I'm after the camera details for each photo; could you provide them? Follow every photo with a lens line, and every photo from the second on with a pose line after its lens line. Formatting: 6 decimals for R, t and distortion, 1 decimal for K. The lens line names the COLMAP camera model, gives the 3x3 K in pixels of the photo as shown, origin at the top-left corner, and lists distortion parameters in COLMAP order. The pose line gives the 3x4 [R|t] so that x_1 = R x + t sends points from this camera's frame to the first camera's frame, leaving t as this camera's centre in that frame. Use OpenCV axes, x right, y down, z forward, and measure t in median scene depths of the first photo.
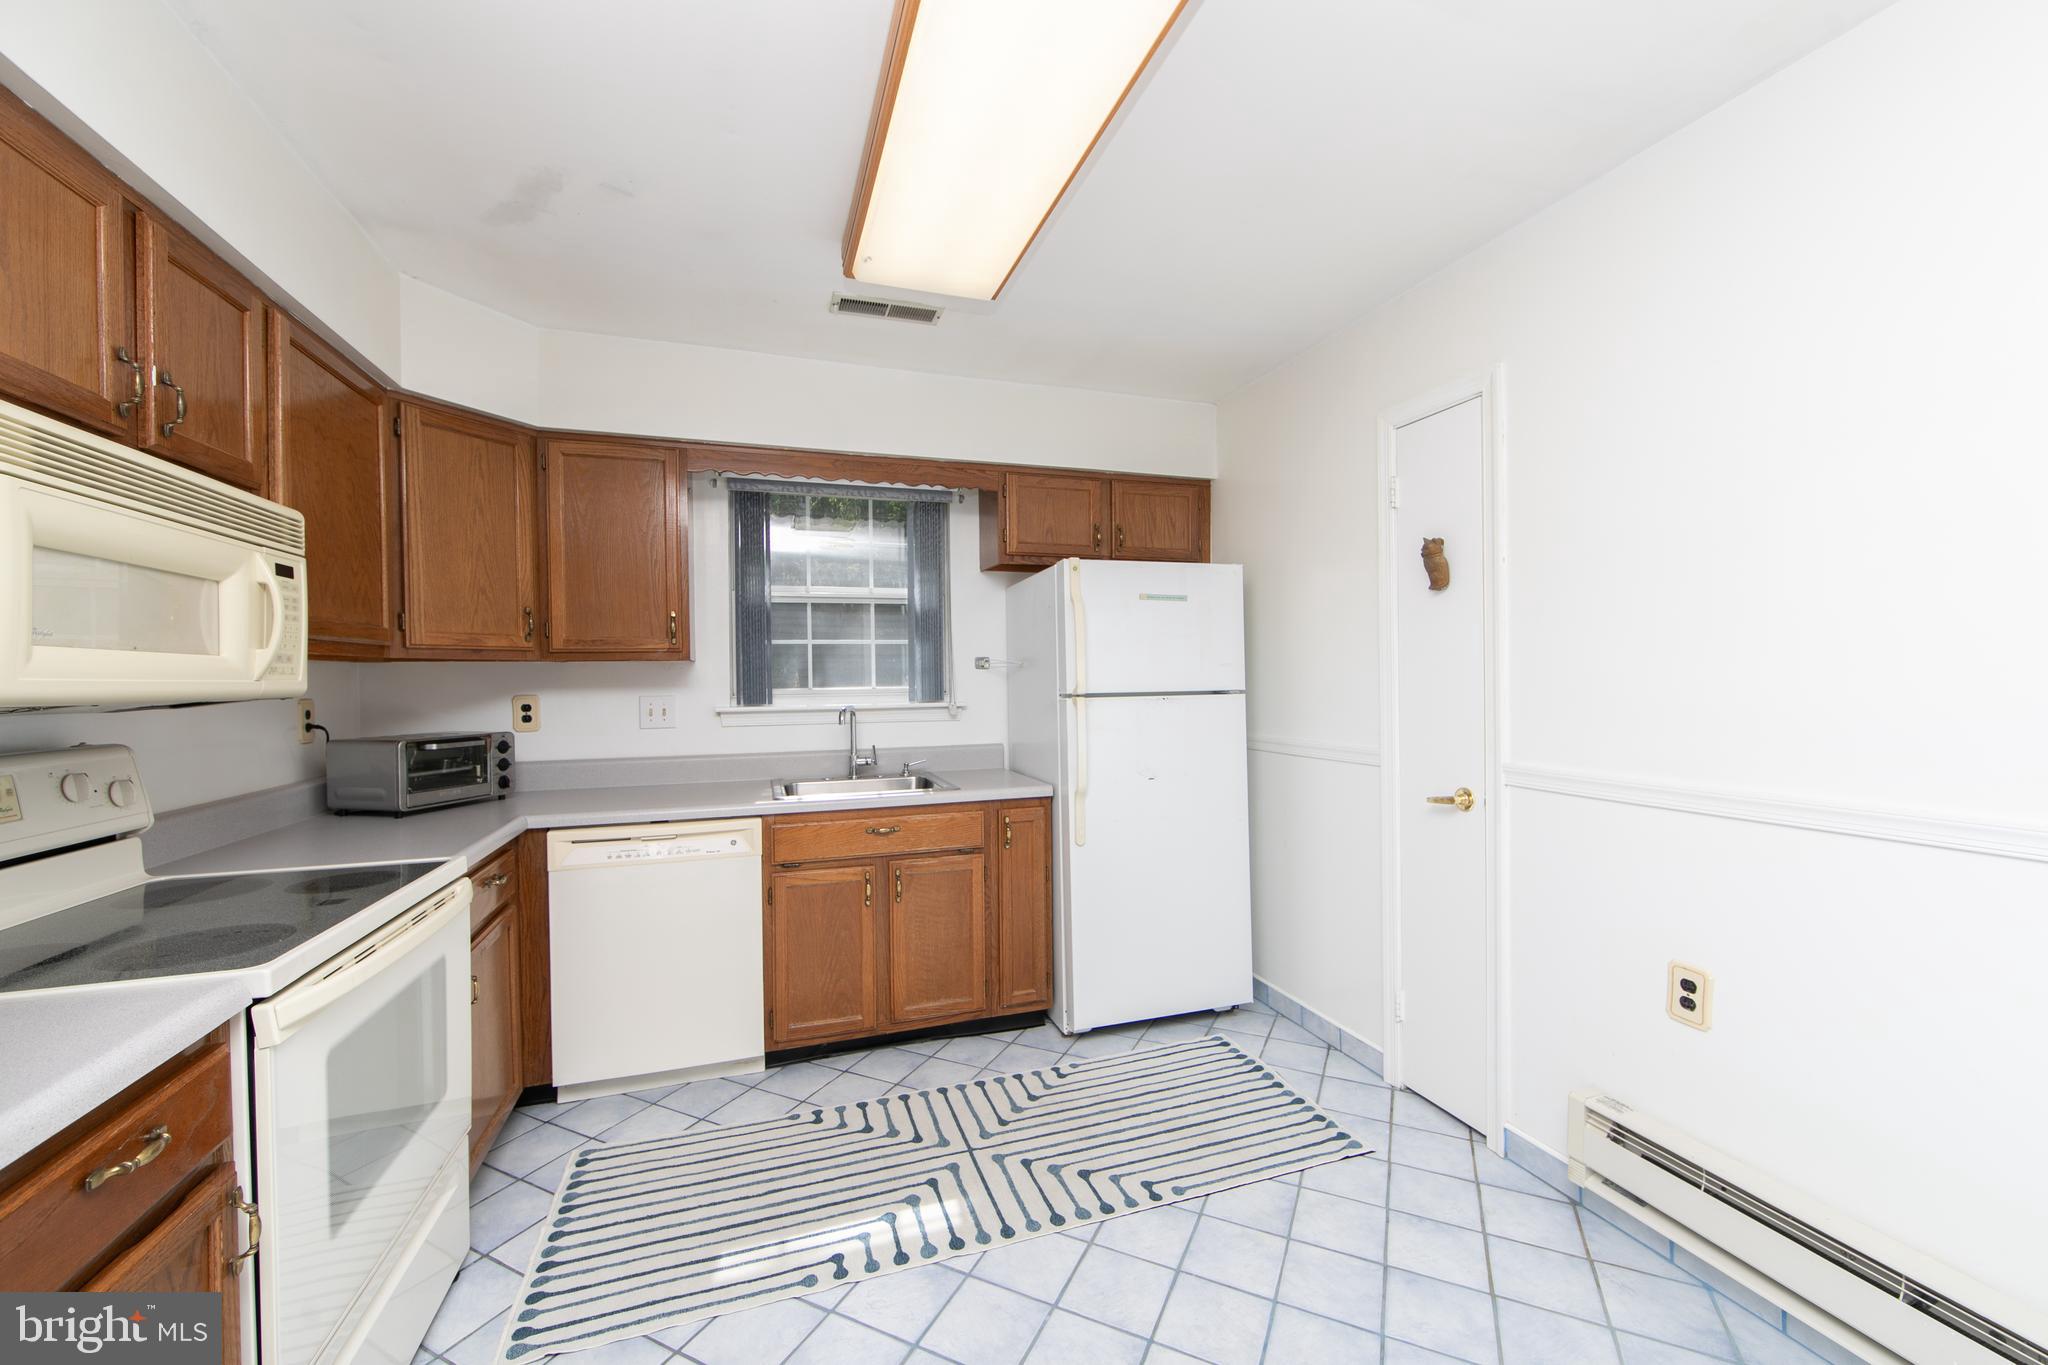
lens RADIAL K [[803.6, 0, 989.1], [0, 803.6, 685.4], [0, 0, 1]] dist [-0.004556, -0.000405]
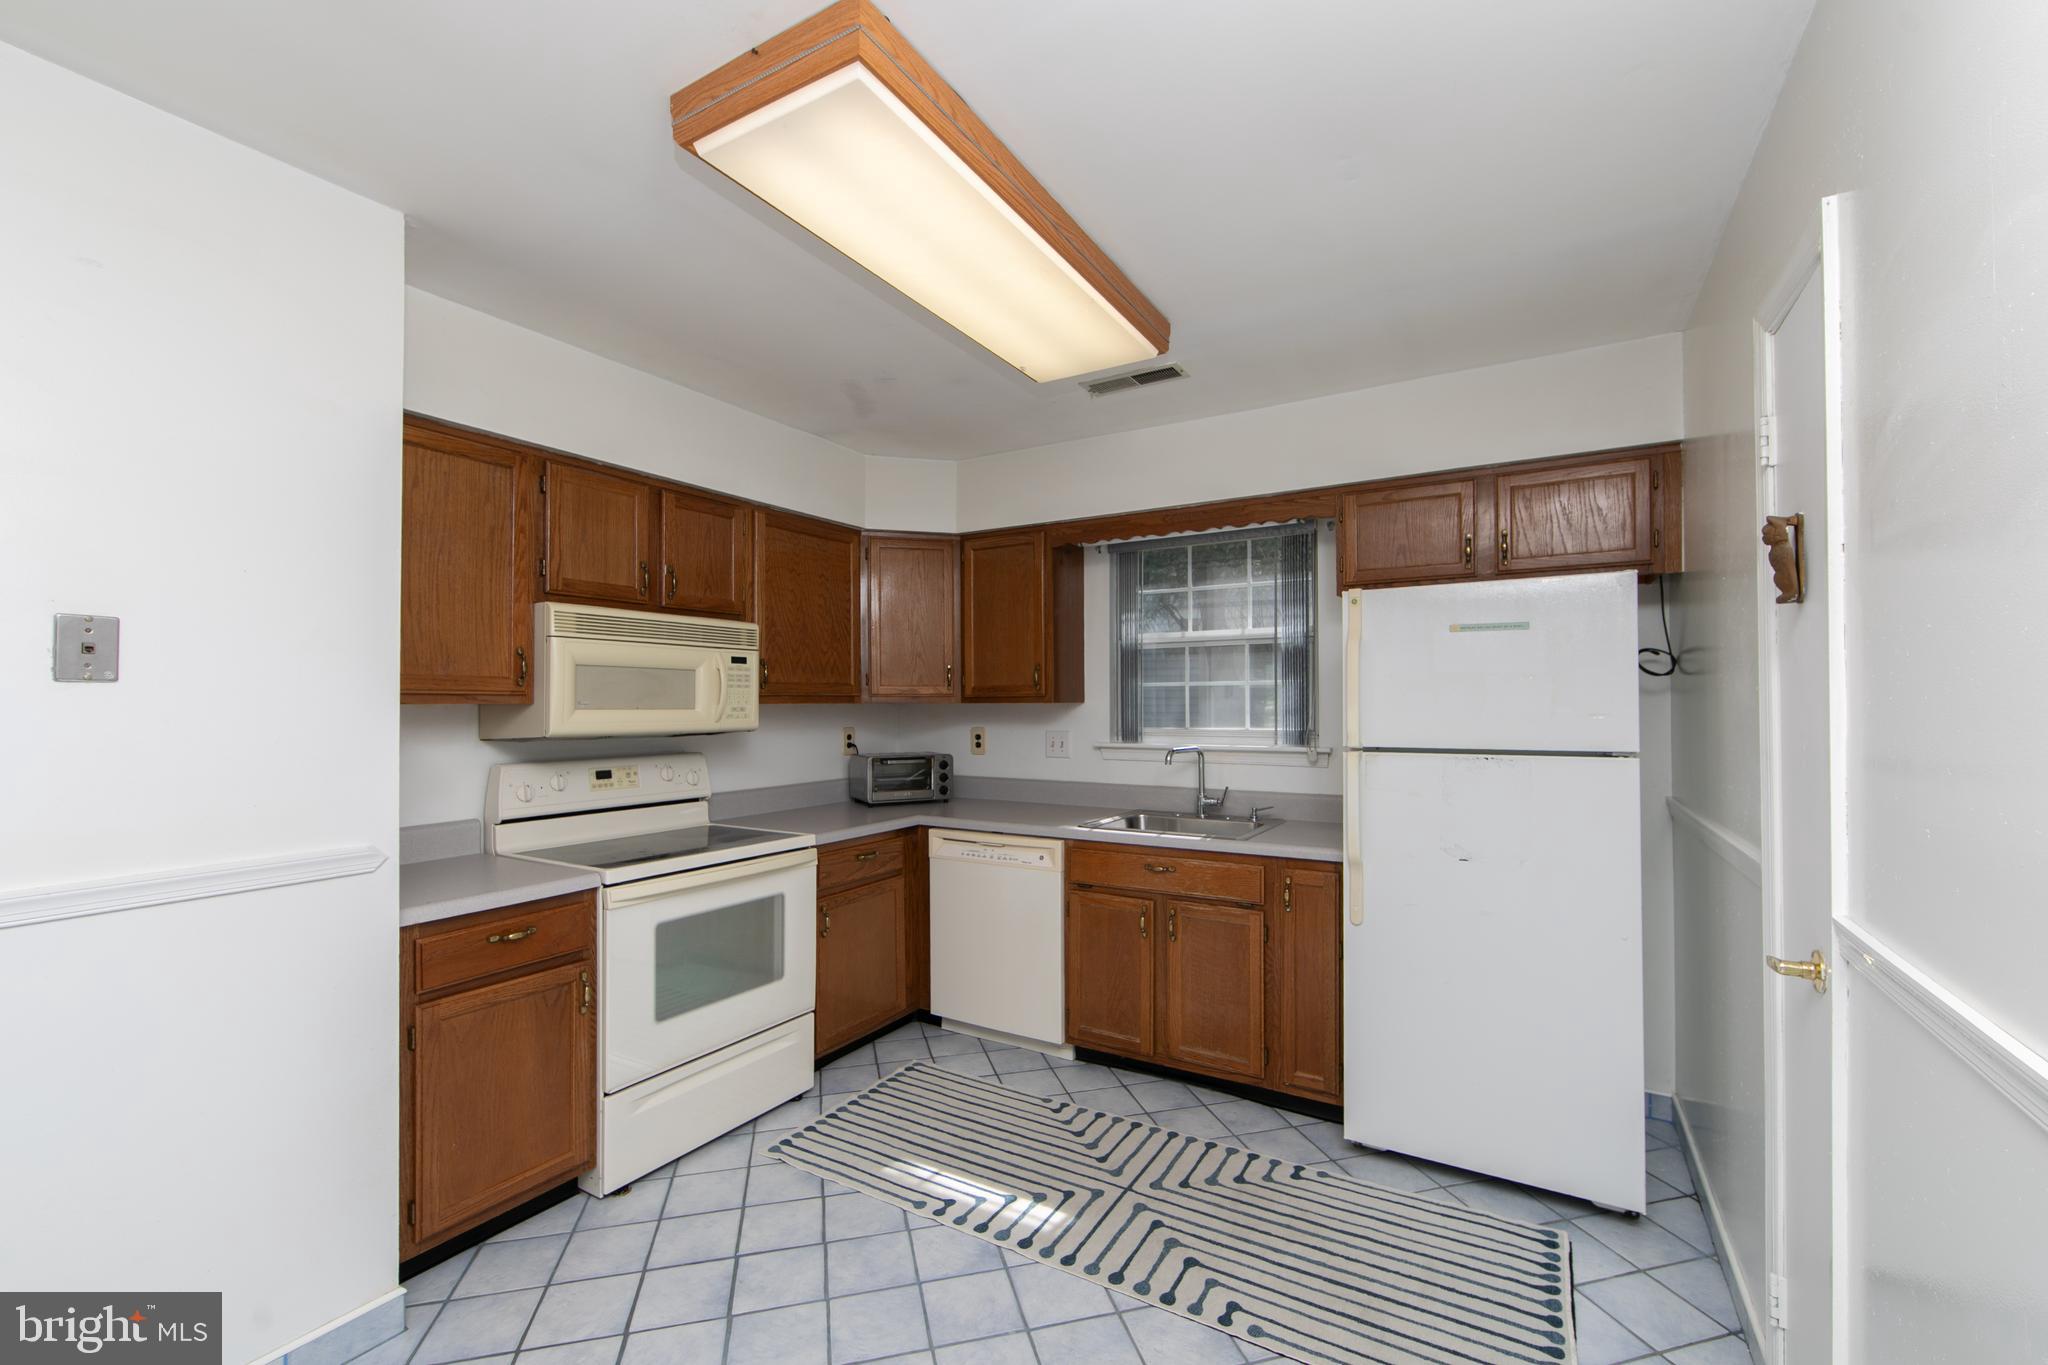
lens RADIAL K [[803.6, 0, 1026.6], [0, 803.6, 692.0], [0, 0, 1]] dist [-0.004556, -0.000405]
pose [[0.667478, -0.001246, -0.744628, 0.545421], [-0.012288, 0.999844, -0.012688, -0.035024], [0.744528, 0.017618, 0.667359, 0.172944]]
